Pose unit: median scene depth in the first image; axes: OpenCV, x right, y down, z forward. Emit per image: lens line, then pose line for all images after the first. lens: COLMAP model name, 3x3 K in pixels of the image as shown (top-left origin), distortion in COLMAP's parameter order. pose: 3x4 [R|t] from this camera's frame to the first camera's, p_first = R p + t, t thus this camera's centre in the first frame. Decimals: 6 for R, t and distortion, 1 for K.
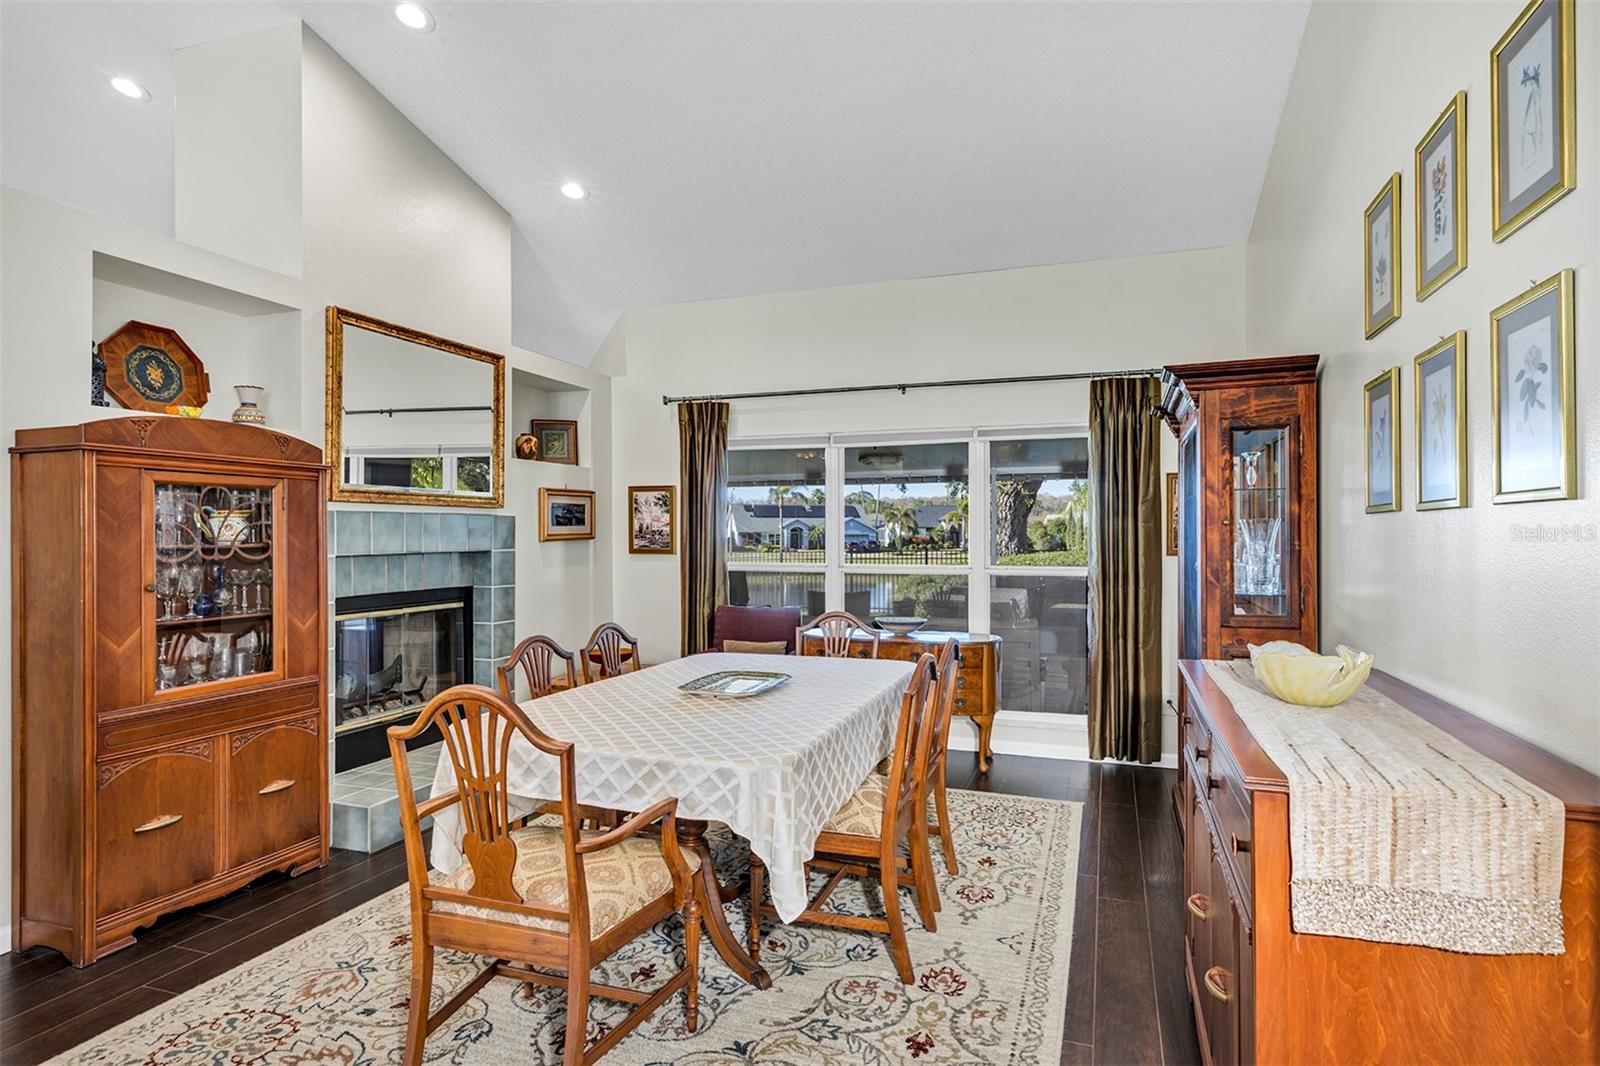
lens RADIAL K [[898.8, 0, 797.7], [0, 898.8, 533.1], [0, 0, 1]] dist [0.004464, -0.000080]
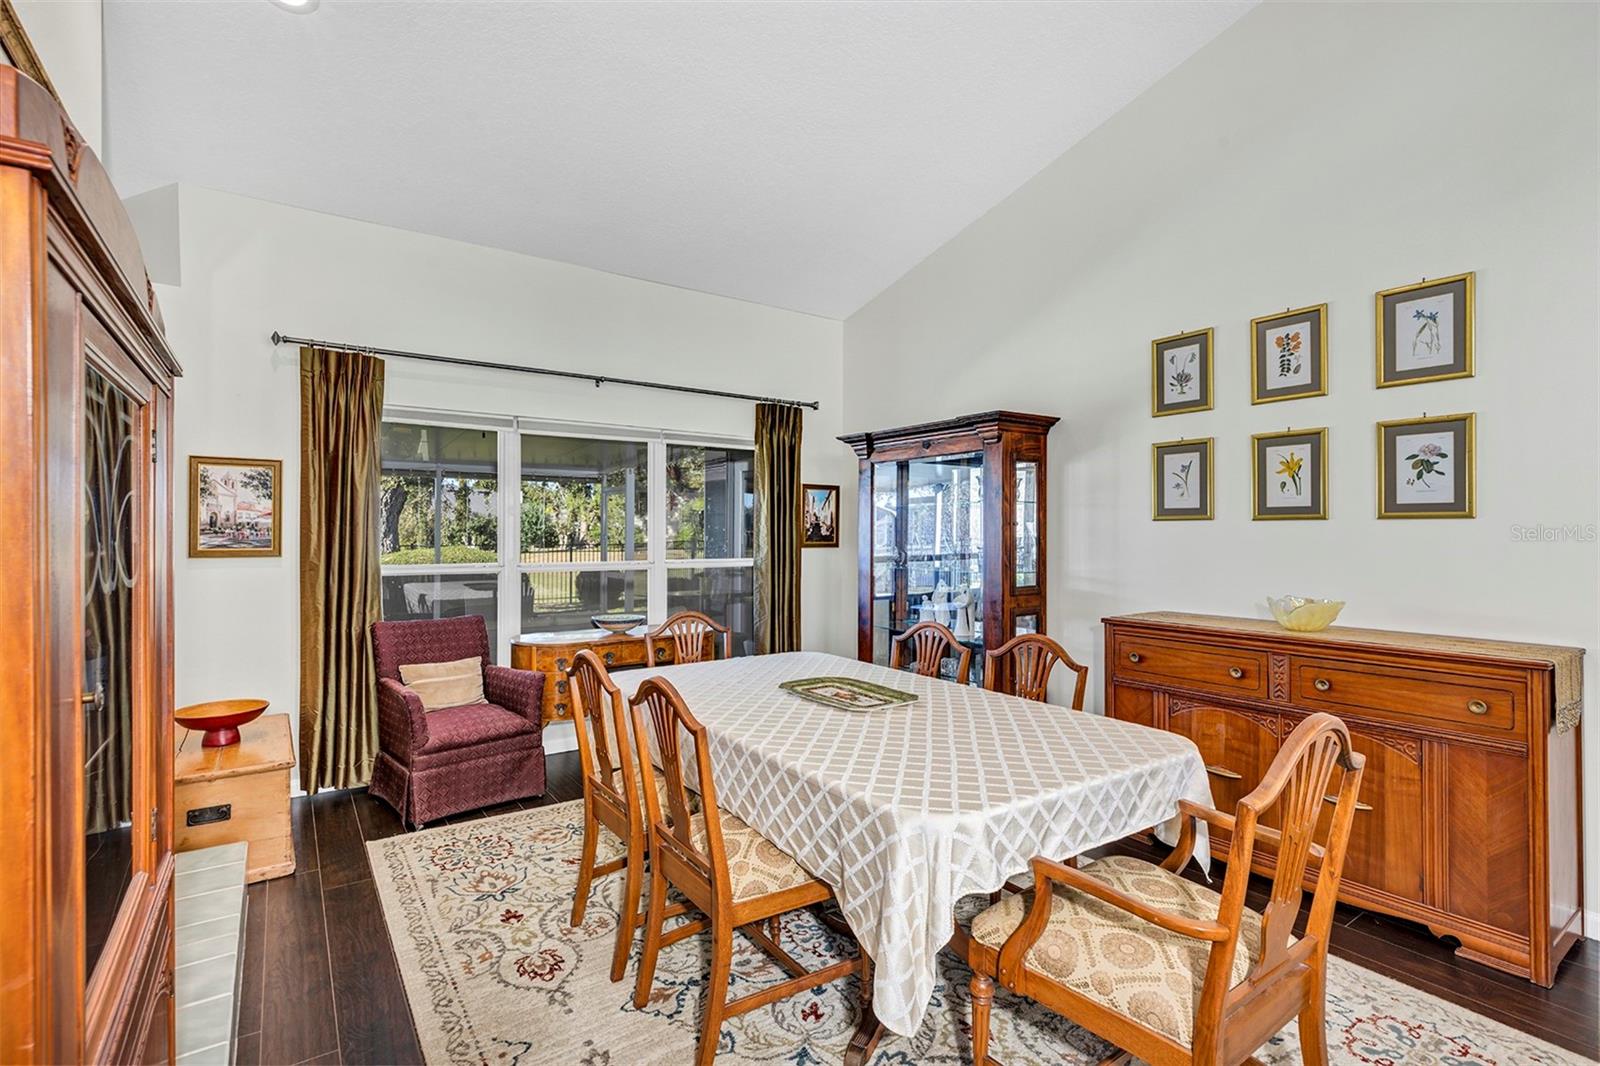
lens RADIAL K [[743.7, 0, 801.4], [0, 743.7, 531.9], [0, 0, 1]] dist [-0.006518, 0.001535]
pose [[0.566597, 0.001225, 0.823994, -0.396520], [-0.004929, 0.999986, 0.001903, 0.000737], [-0.823980, -0.005139, 0.566595, 0.336599]]
